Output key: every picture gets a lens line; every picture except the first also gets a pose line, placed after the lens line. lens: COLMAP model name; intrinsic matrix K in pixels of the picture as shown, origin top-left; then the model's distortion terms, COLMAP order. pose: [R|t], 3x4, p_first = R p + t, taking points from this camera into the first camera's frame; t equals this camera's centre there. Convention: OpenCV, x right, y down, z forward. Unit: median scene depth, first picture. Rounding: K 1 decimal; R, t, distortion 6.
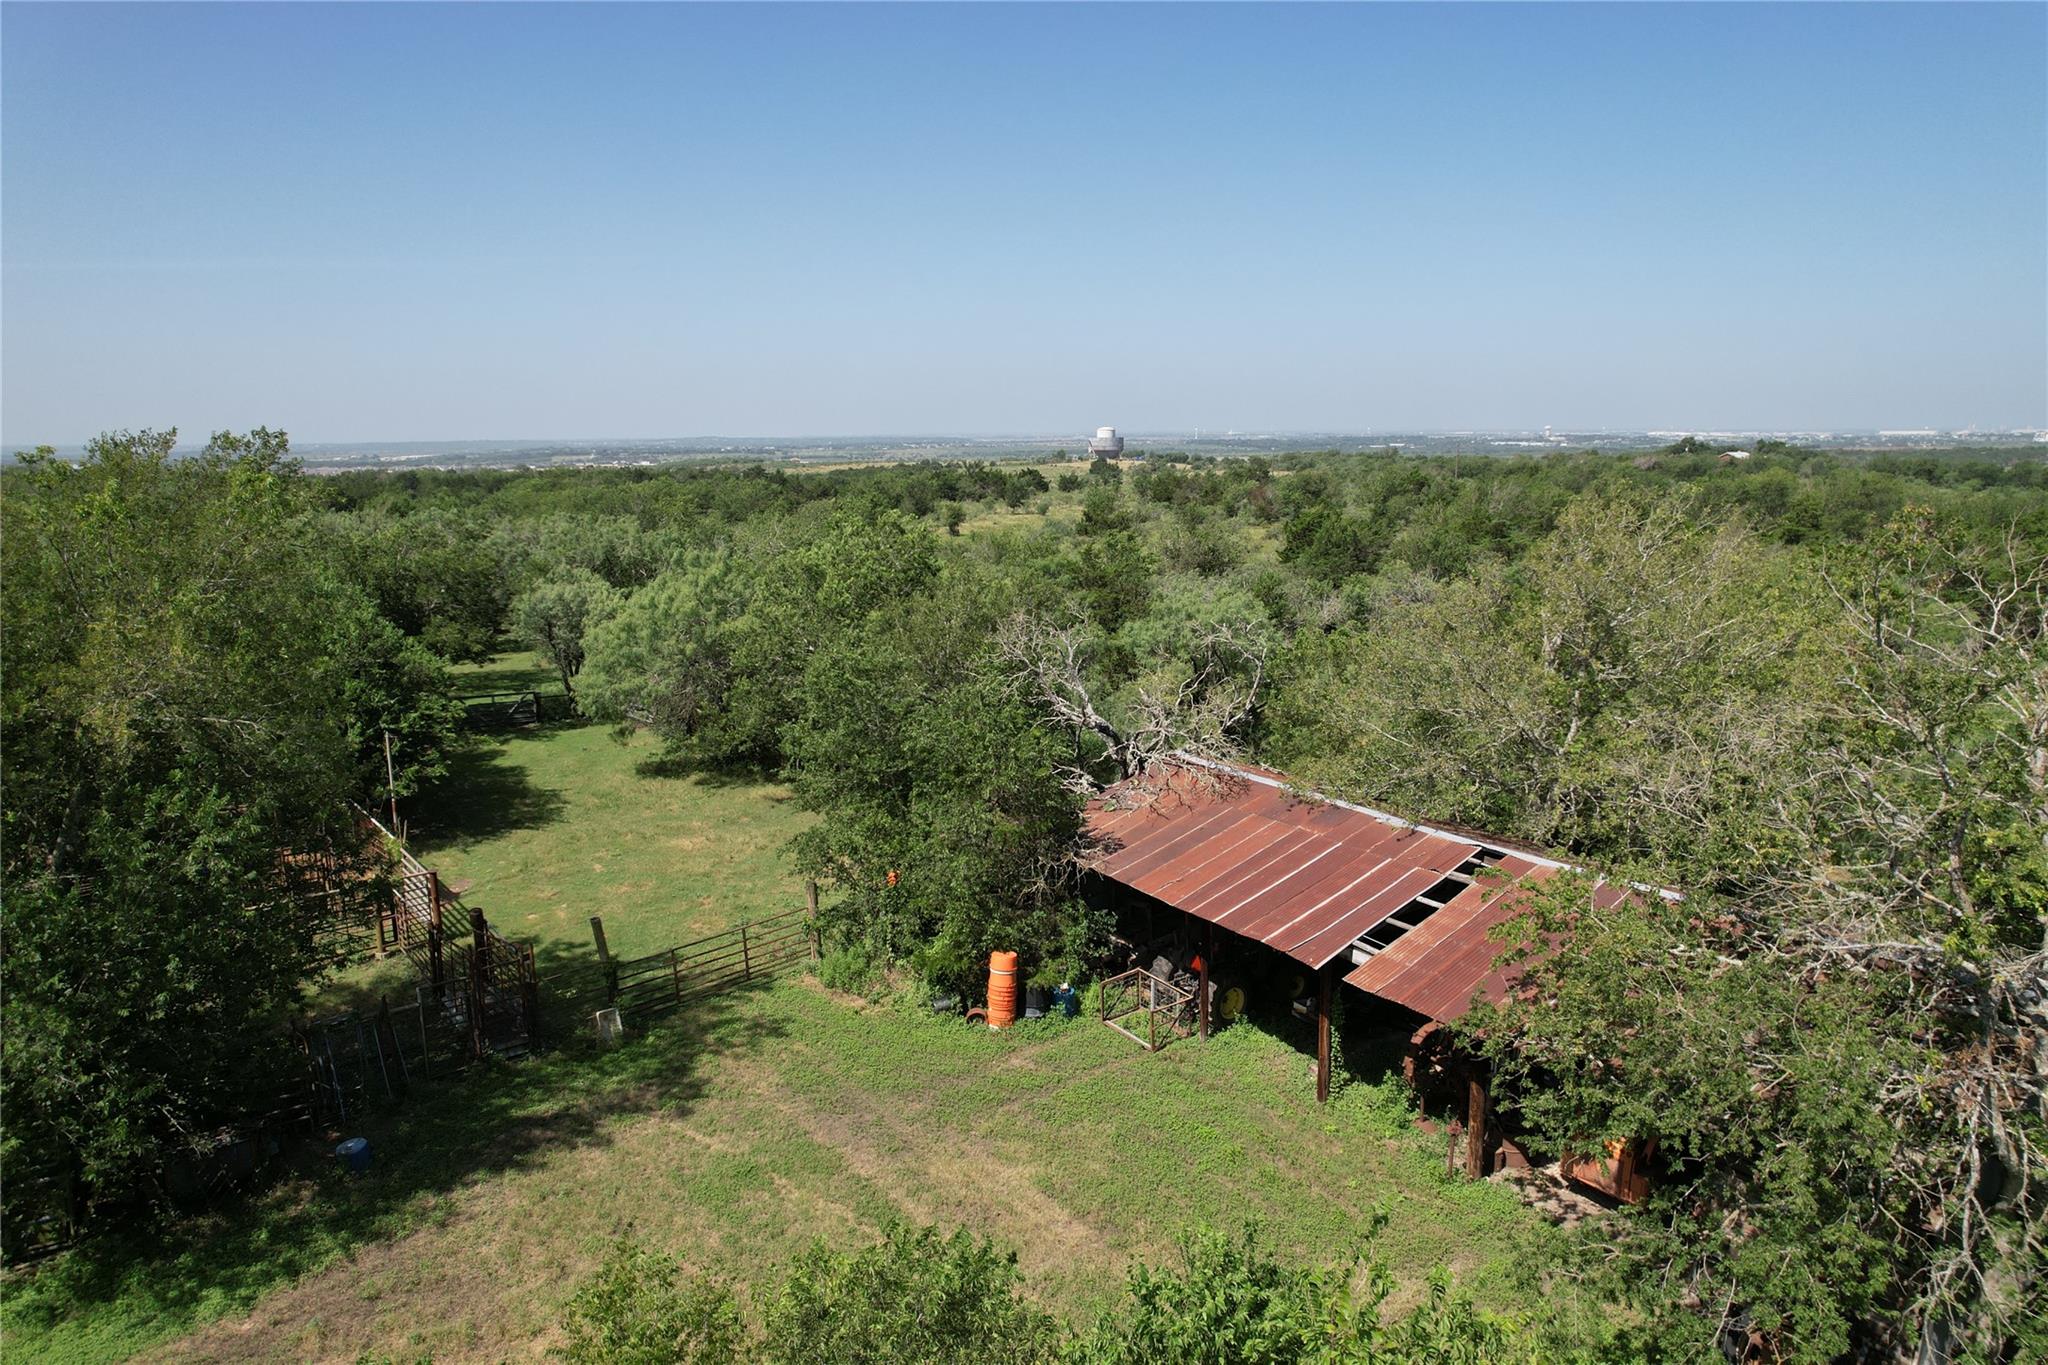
lens RADIAL K [[1307.2, 0, 1028.9], [0, 1307.2, 685.2], [0, 0, 1]] dist [-0.075645, 0.071870]
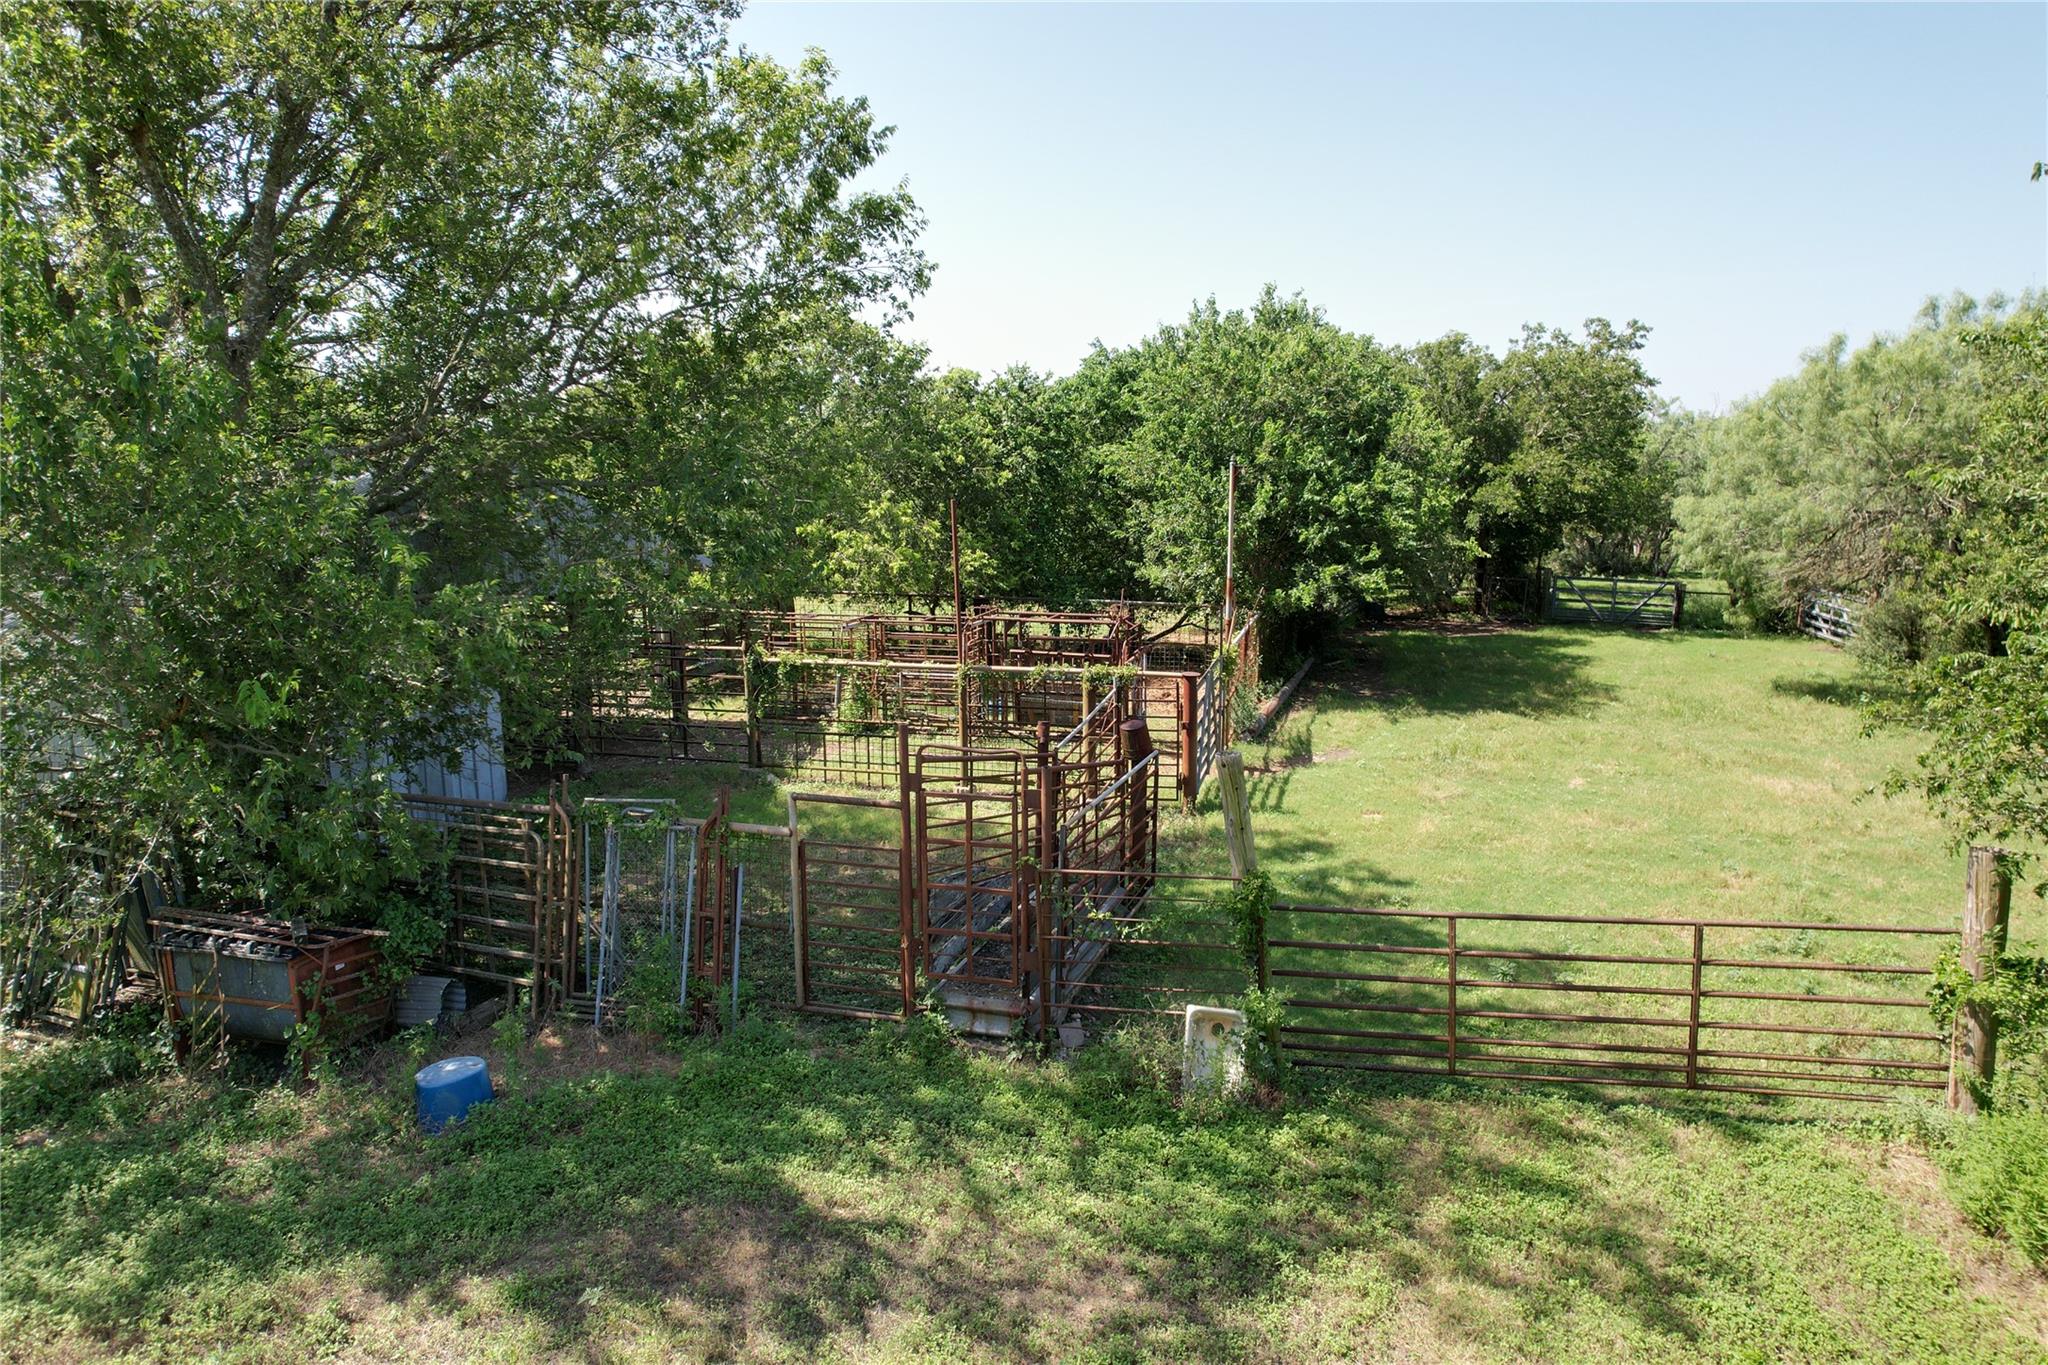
lens RADIAL K [[1307.2, 0, 1028.9], [0, 1307.2, 685.2], [0, 0, 1]] dist [-0.075645, 0.071870]
pose [[0.585560, 0.145398, -0.797483, -0.069974], [-0.153842, 0.985836, 0.066779, 0.129482], [0.795897, 0.083583, 0.599634, 0.653235]]
